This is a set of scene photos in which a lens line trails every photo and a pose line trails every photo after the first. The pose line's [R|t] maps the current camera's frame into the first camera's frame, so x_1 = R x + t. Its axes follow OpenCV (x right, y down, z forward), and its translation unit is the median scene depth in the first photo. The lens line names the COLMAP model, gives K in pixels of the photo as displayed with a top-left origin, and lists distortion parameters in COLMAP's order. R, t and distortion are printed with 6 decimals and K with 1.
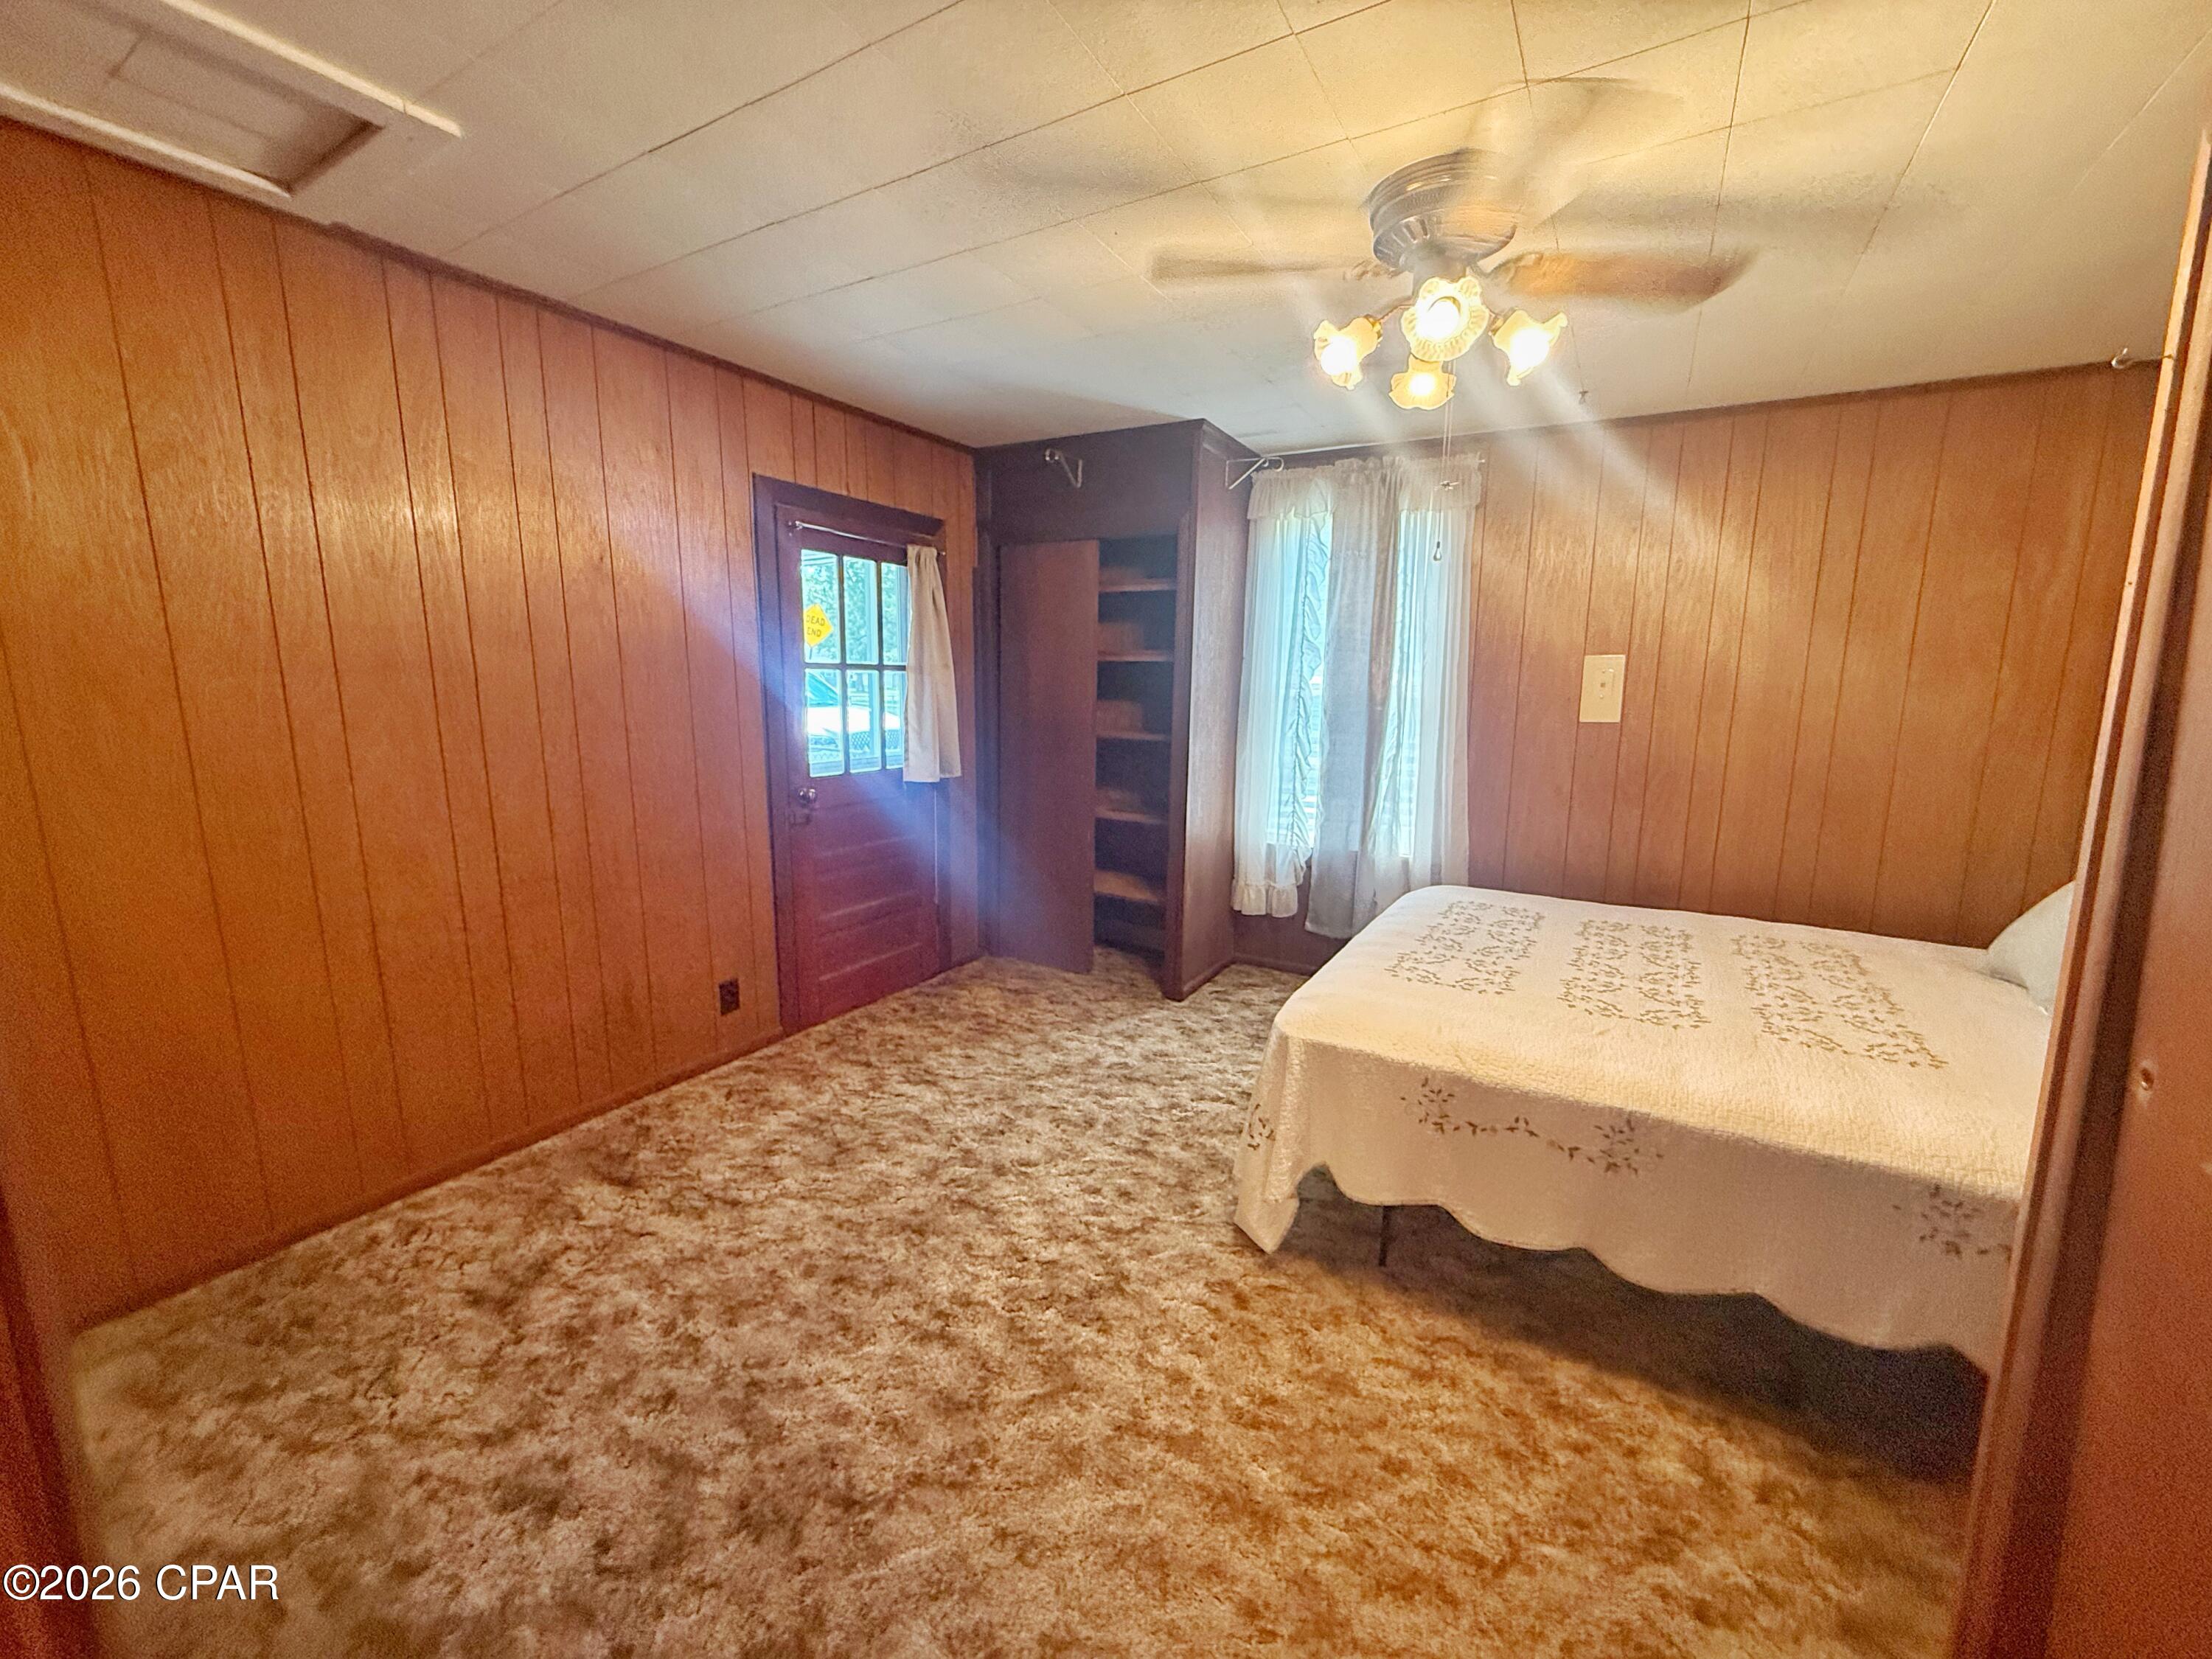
lens RADIAL K [[882.4, 0, 1098.7], [0, 882.4, 829.1], [0, 0, 1]] dist [-0.000846, -0.000243]
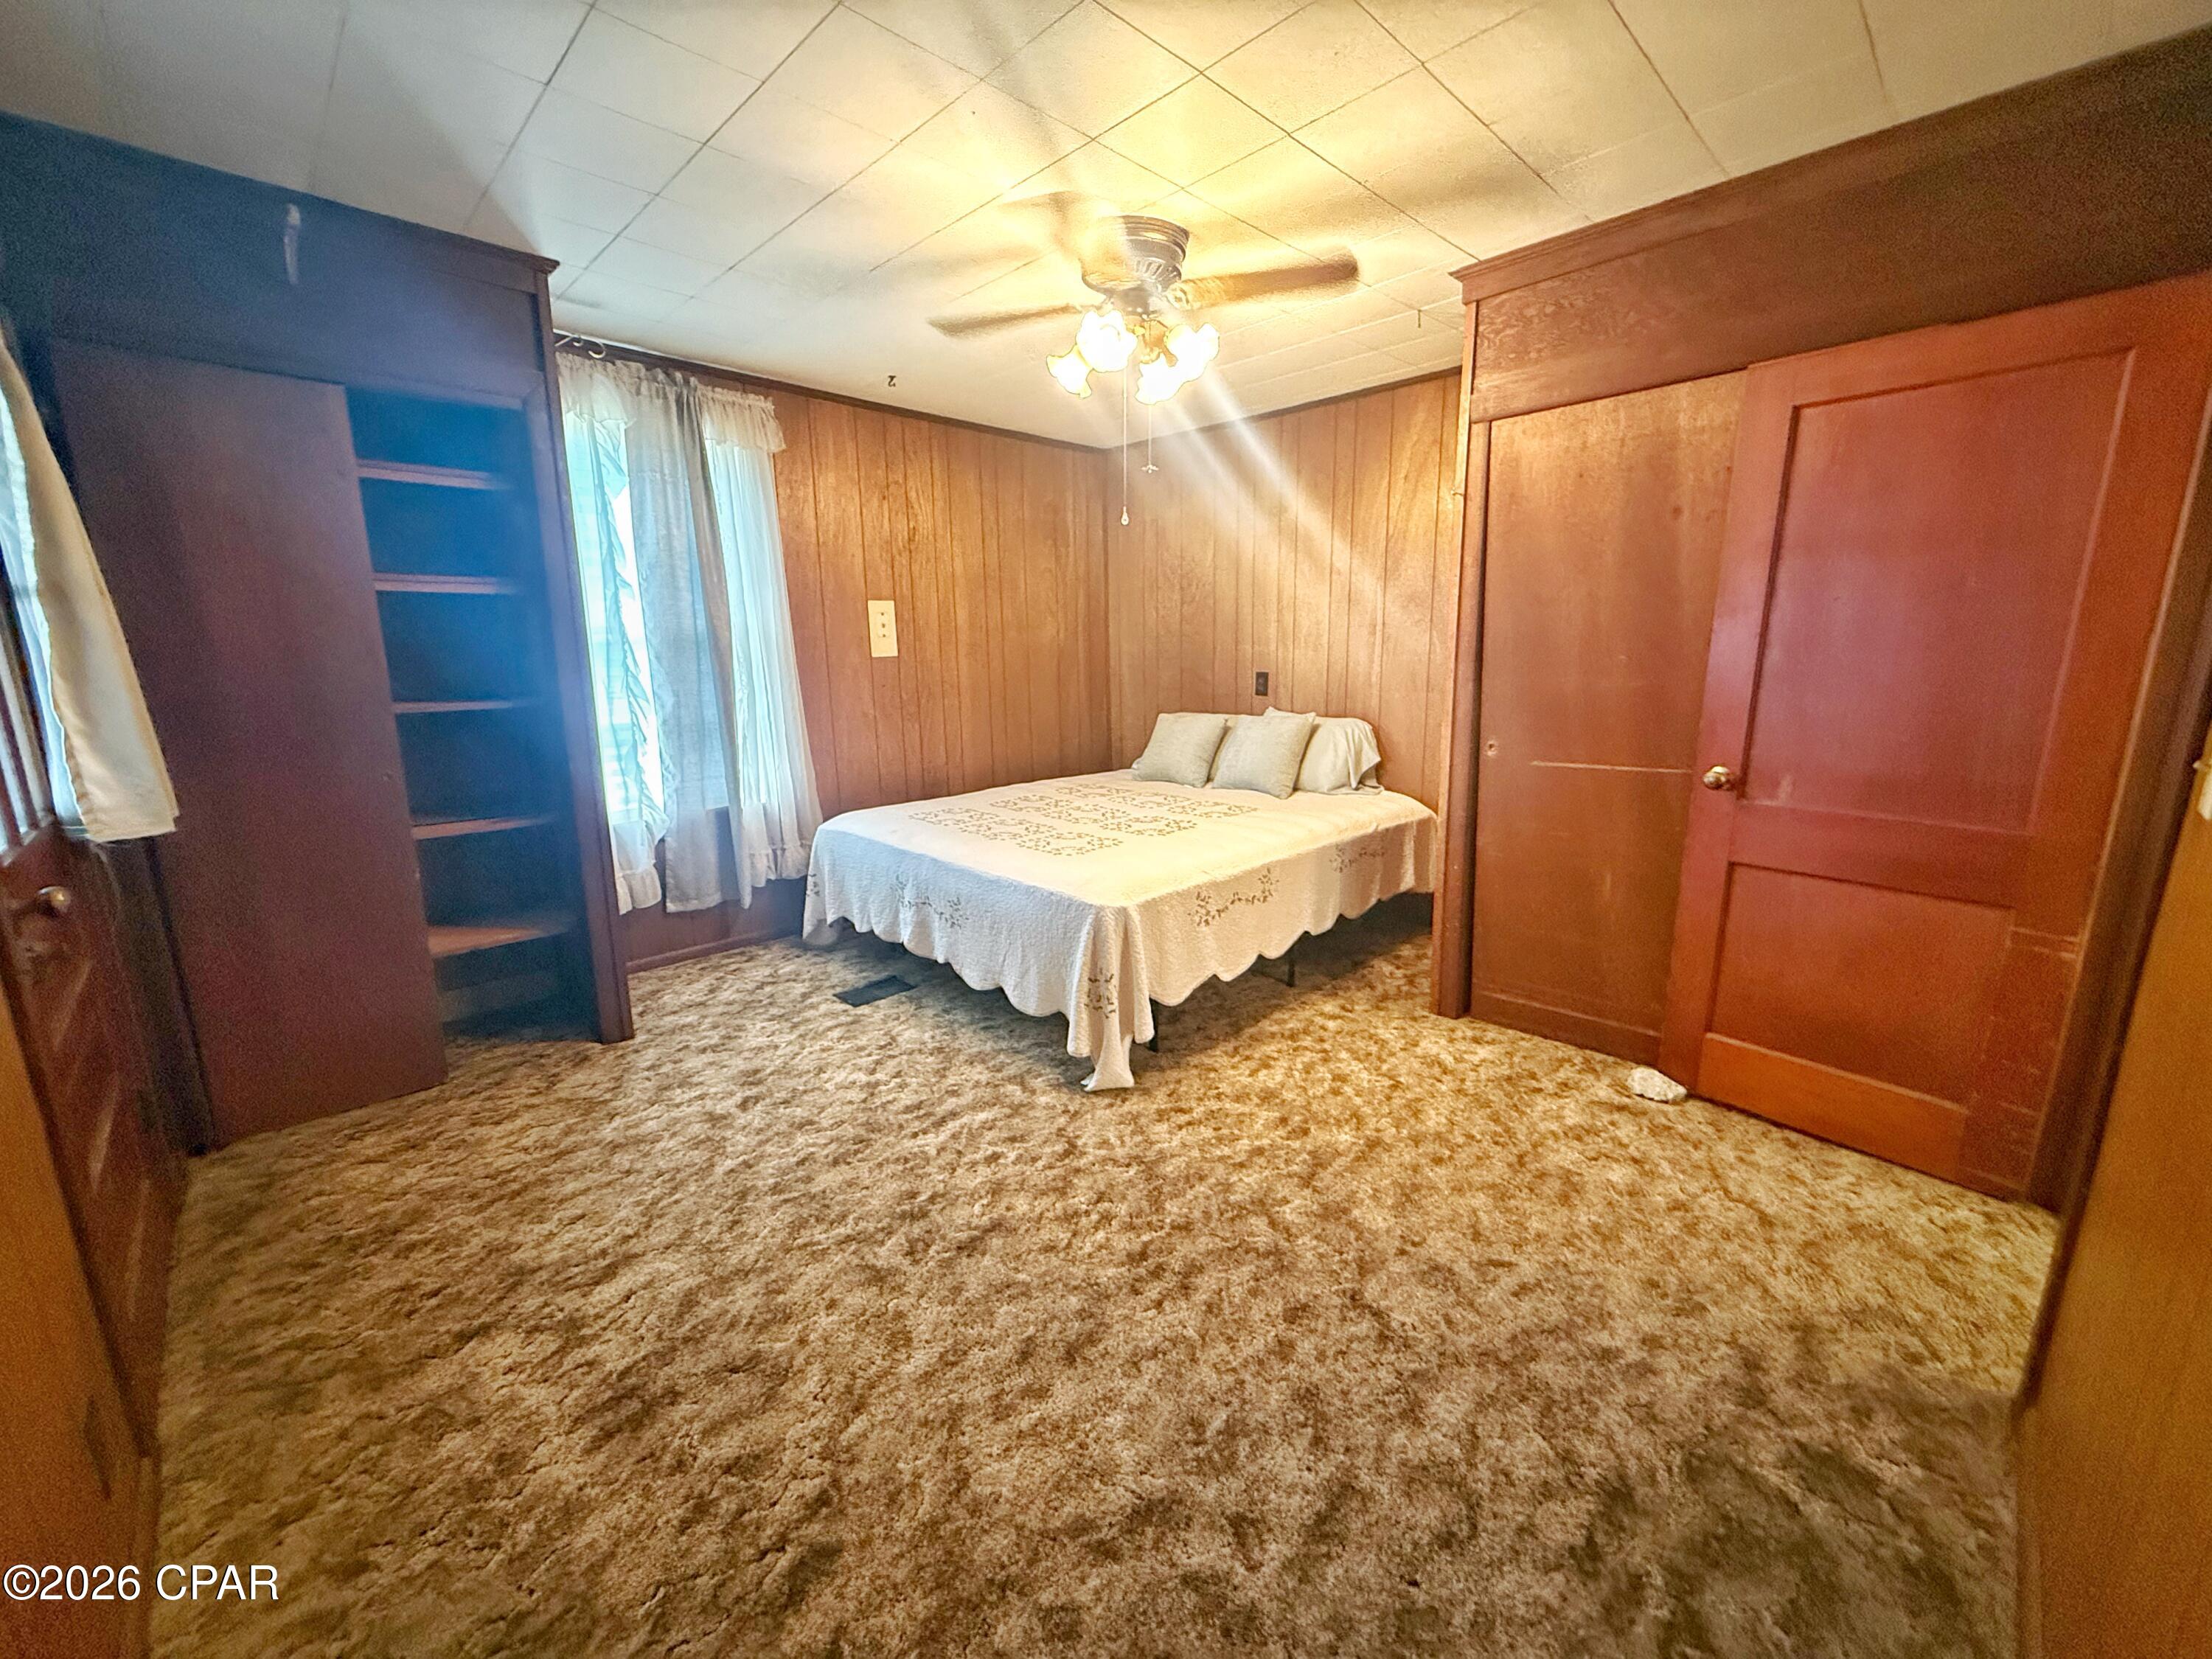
lens RADIAL K [[882.4, 0, 1098.7], [0, 882.4, 829.1], [0, 0, 1]] dist [-0.000846, -0.000243]
pose [[0.249996, -0.217210, 0.943569, -0.721311], [0.171364, 0.969054, 0.177674, -0.074191], [-0.952962, 0.117276, 0.279481, 0.528909]]
